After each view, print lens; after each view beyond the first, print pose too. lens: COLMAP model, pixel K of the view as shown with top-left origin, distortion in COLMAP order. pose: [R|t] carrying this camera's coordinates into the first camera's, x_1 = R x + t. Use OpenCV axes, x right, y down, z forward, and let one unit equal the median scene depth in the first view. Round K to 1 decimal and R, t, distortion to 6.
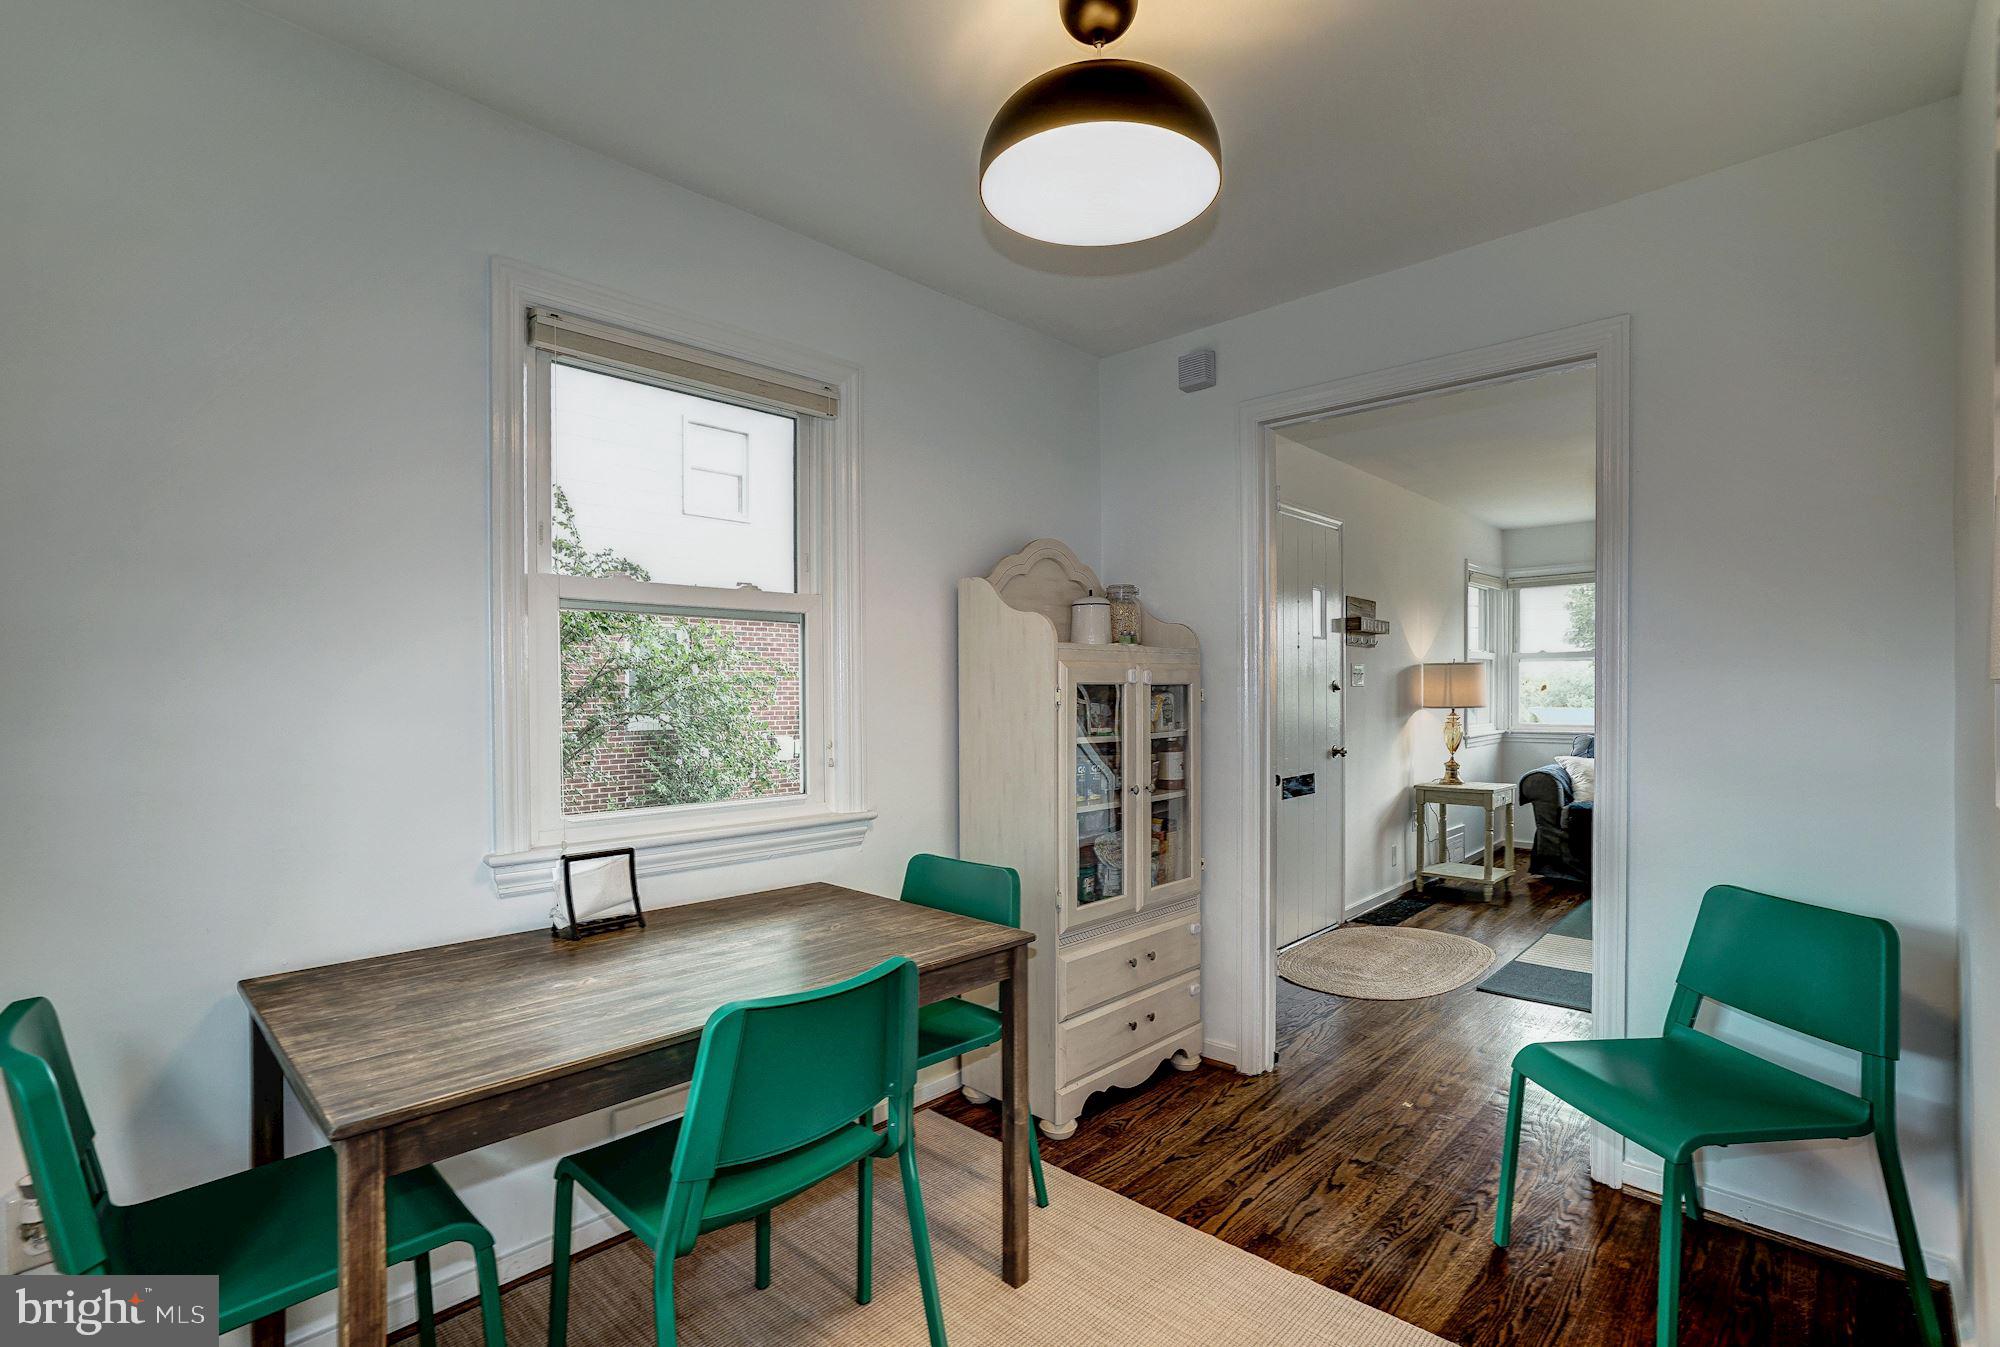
lens RADIAL K [[924.3, 0, 1000.6], [0, 924.3, 705.1], [0, 0, 1]] dist [-0.000807, 0.000176]
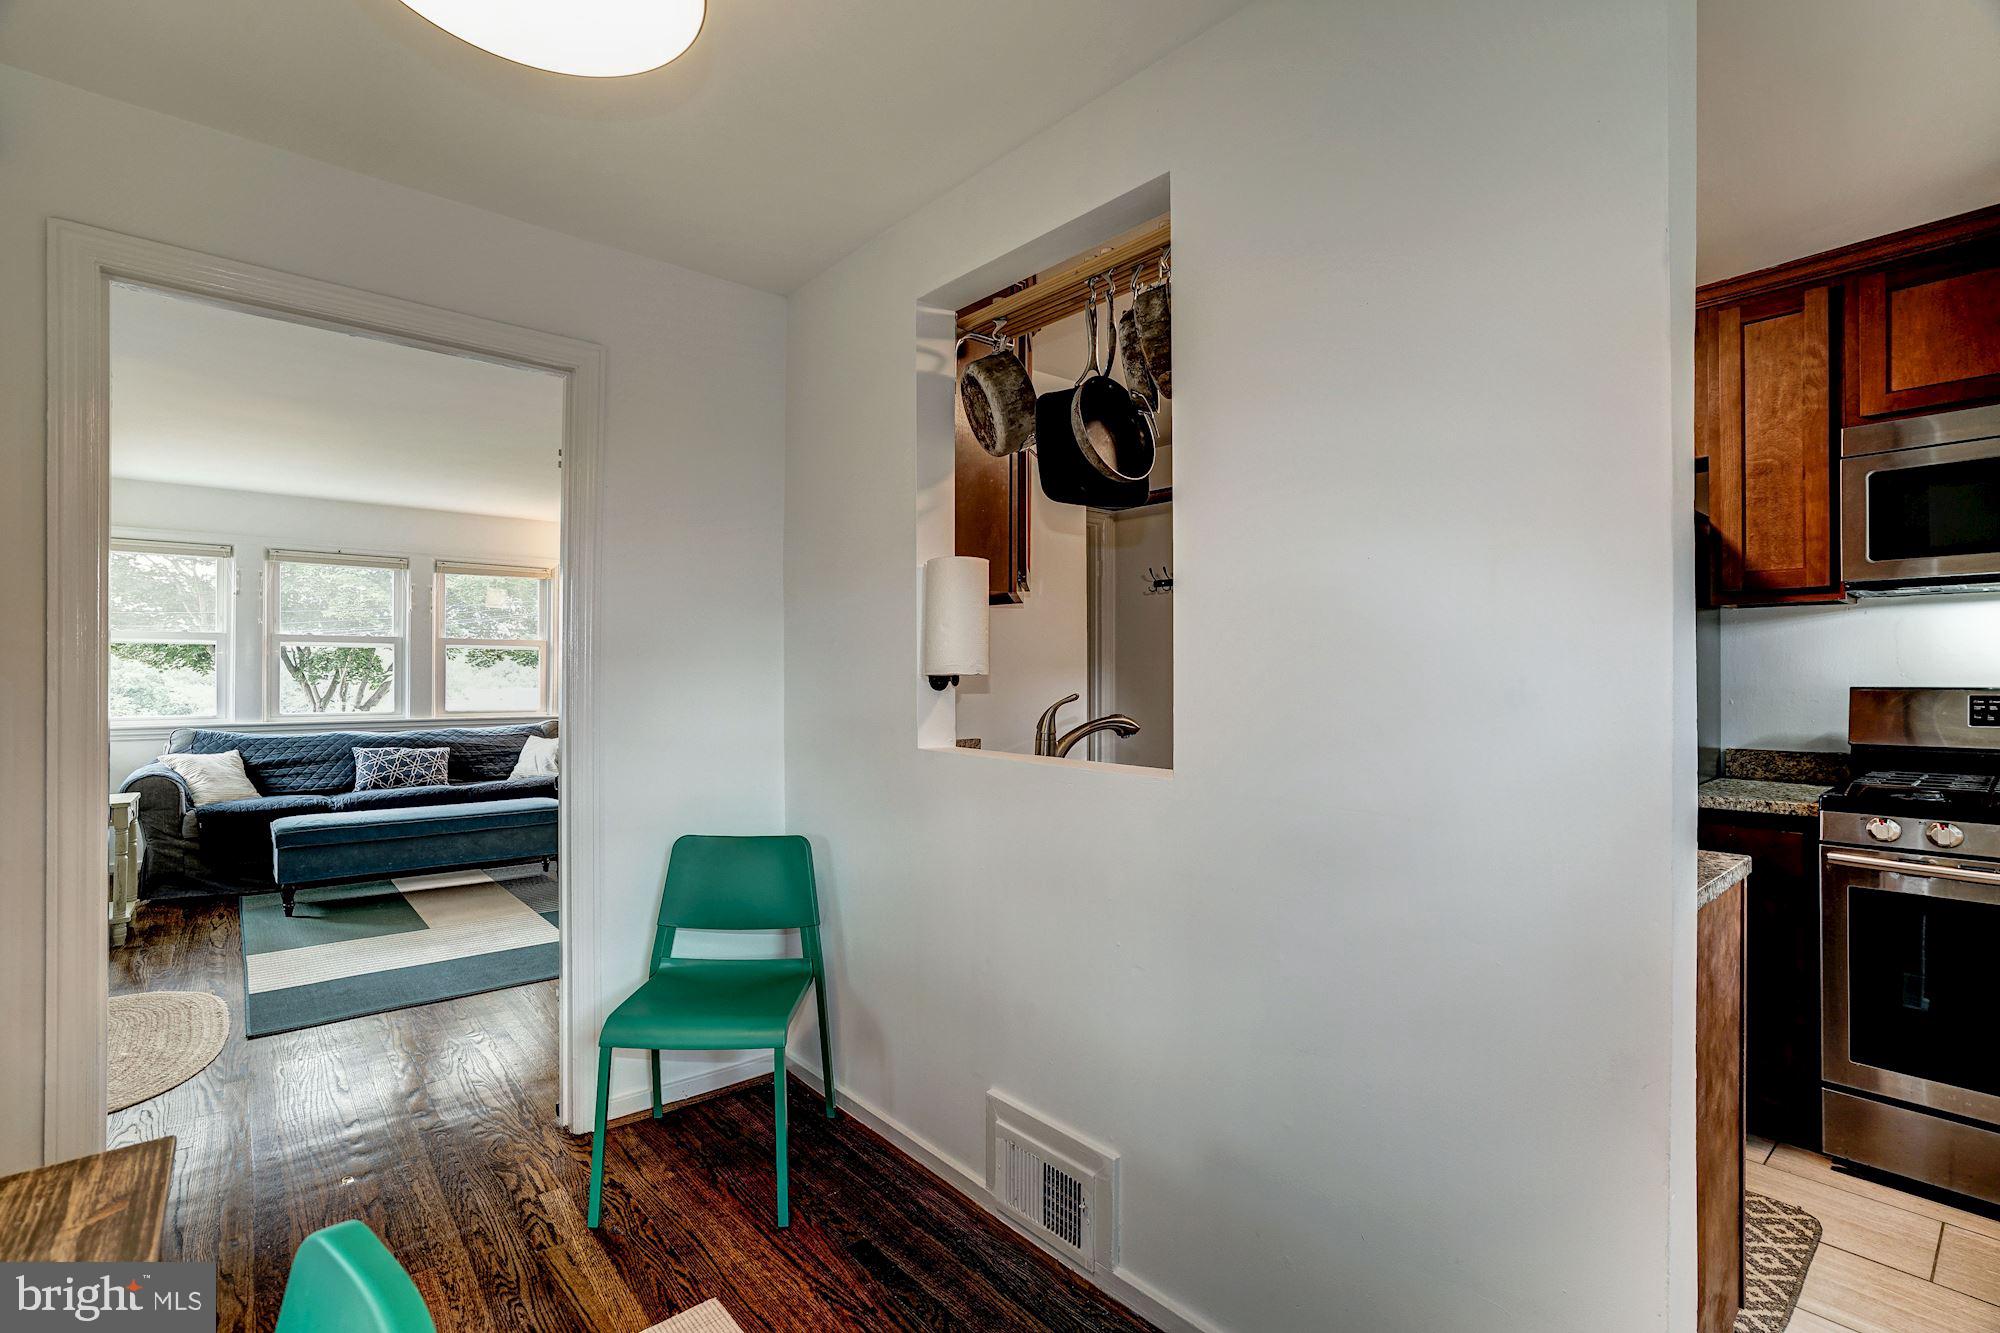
lens RADIAL K [[905.7, 0, 997.0], [0, 905.7, 670.2], [0, 0, 1]] dist [0.000357, 0.001404]
pose [[0.120379, 0.010769, 0.992670, -0.195643], [0.011267, 0.999862, -0.012214, -0.004806], [-0.992664, 0.012654, 0.120241, 0.211322]]
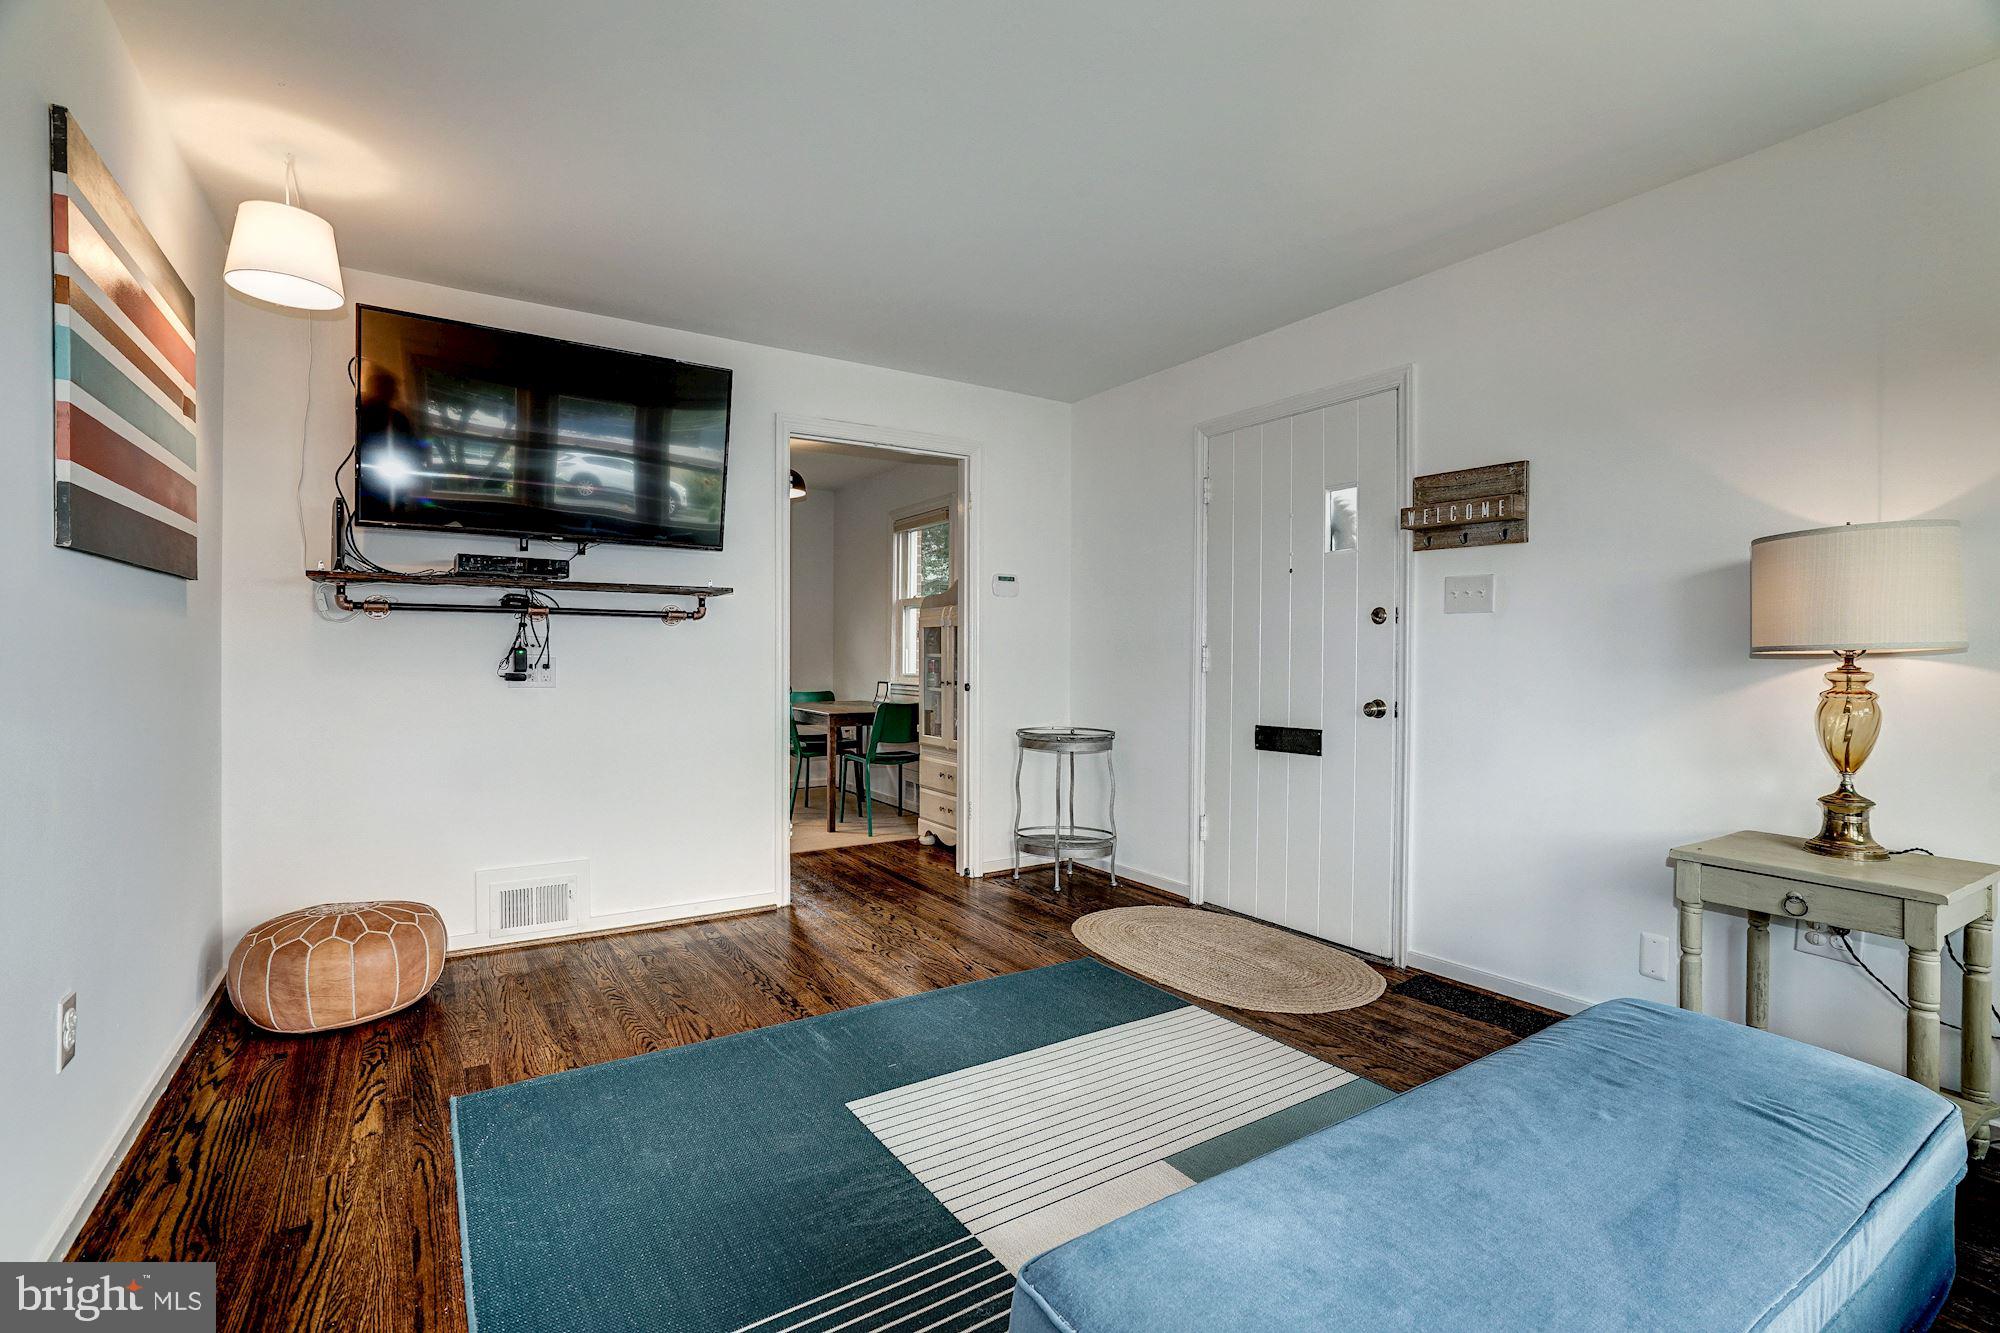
lens RADIAL K [[886.3, 0, 1000.0], [0, 886.3, 666.5], [0, 0, 1]] dist [-0.068023, 0.000185]
pose [[-0.249938, 0.013616, -0.968166, 1.232283], [-0.019087, 0.999638, 0.018986, 0.012253], [0.968074, 0.023225, -0.249588, 1.027718]]
